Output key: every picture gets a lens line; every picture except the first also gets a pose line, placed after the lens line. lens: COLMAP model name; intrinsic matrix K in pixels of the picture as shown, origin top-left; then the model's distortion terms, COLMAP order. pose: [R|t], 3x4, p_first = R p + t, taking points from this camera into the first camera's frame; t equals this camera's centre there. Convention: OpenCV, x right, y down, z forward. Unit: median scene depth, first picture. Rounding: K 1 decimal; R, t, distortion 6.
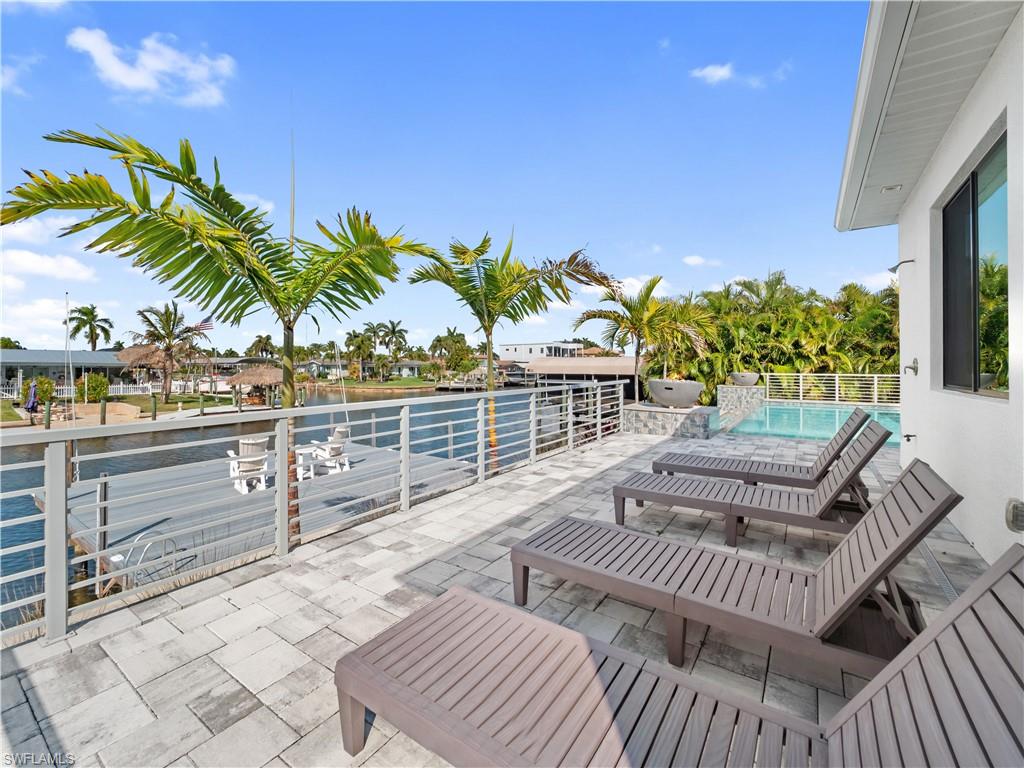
lens RADIAL K [[433.0, 0, 507.5], [0, 433.0, 372.3], [0, 0, 1]] dist [-0.001398, 0.000049]
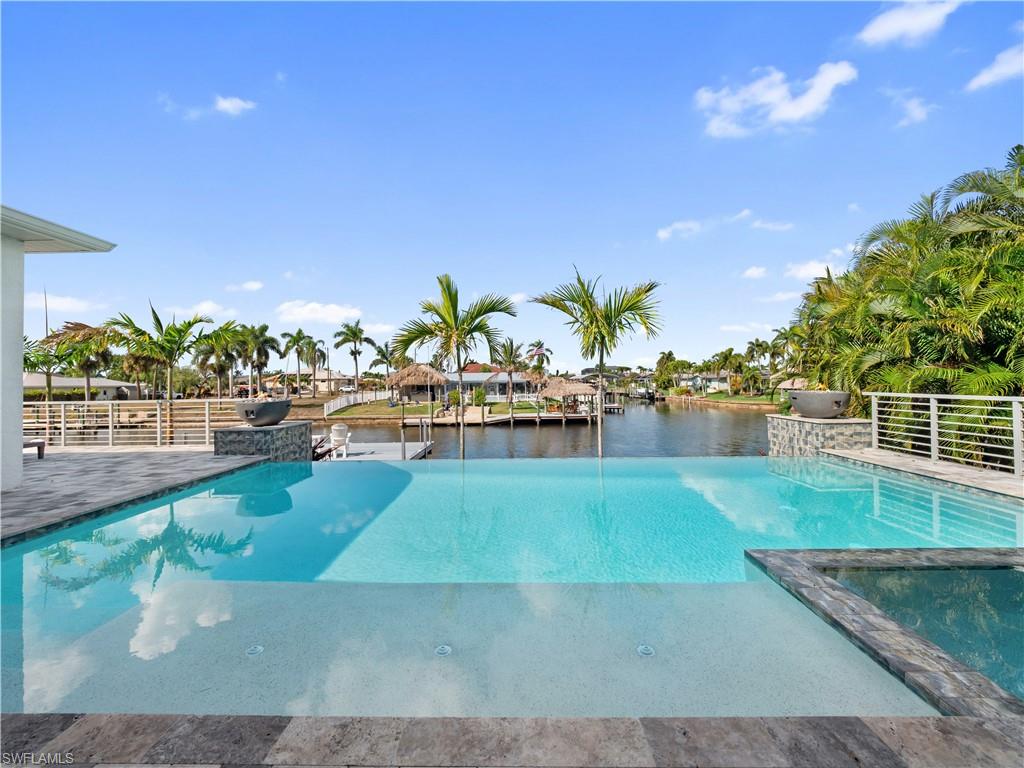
lens RADIAL K [[428.0, 0, 511.4], [0, 428.0, 377.4], [0, 0, 1]] dist [-0.001169, -0.000379]
pose [[0.560823, -0.018635, -0.827726, 0.180054], [0.006260, 0.999814, -0.018268, -0.002430], [0.827912, 0.005063, 0.560835, 0.097712]]
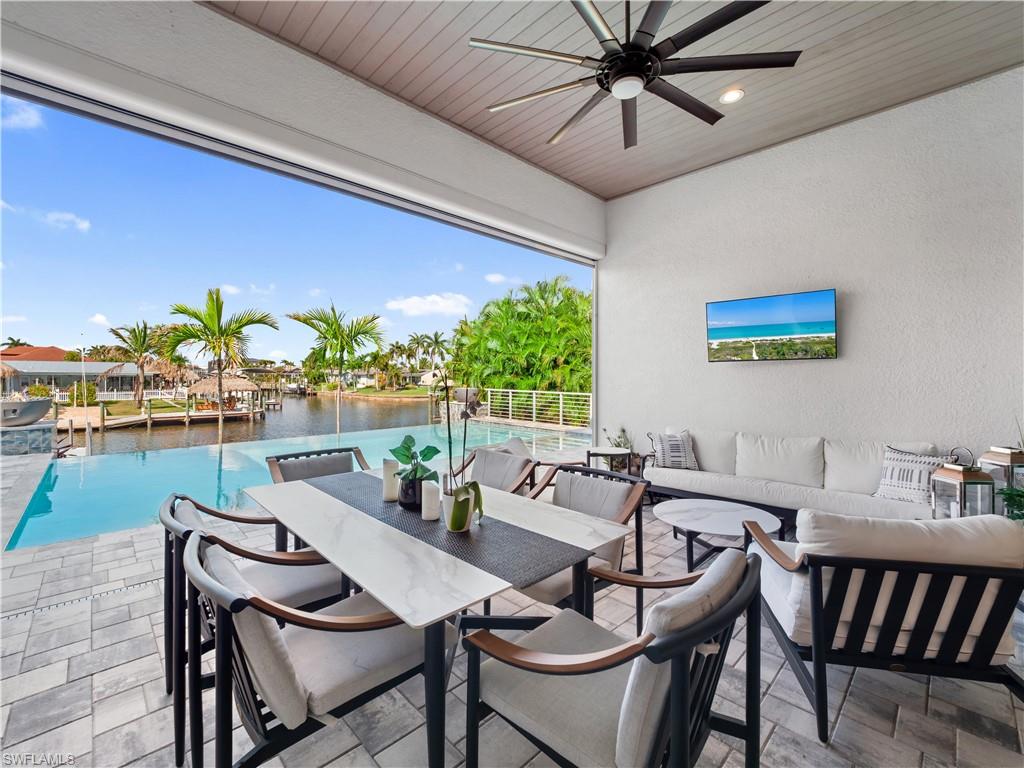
lens RADIAL K [[428.0, 0, 511.4], [0, 428.0, 377.4], [0, 0, 1]] dist [-0.001169, -0.000379]
pose [[0.984505, 0.005179, -0.175280, 0.193585], [-0.006450, 0.999957, -0.006684, -0.004858], [0.175238, 0.007711, 0.984496, 0.006267]]
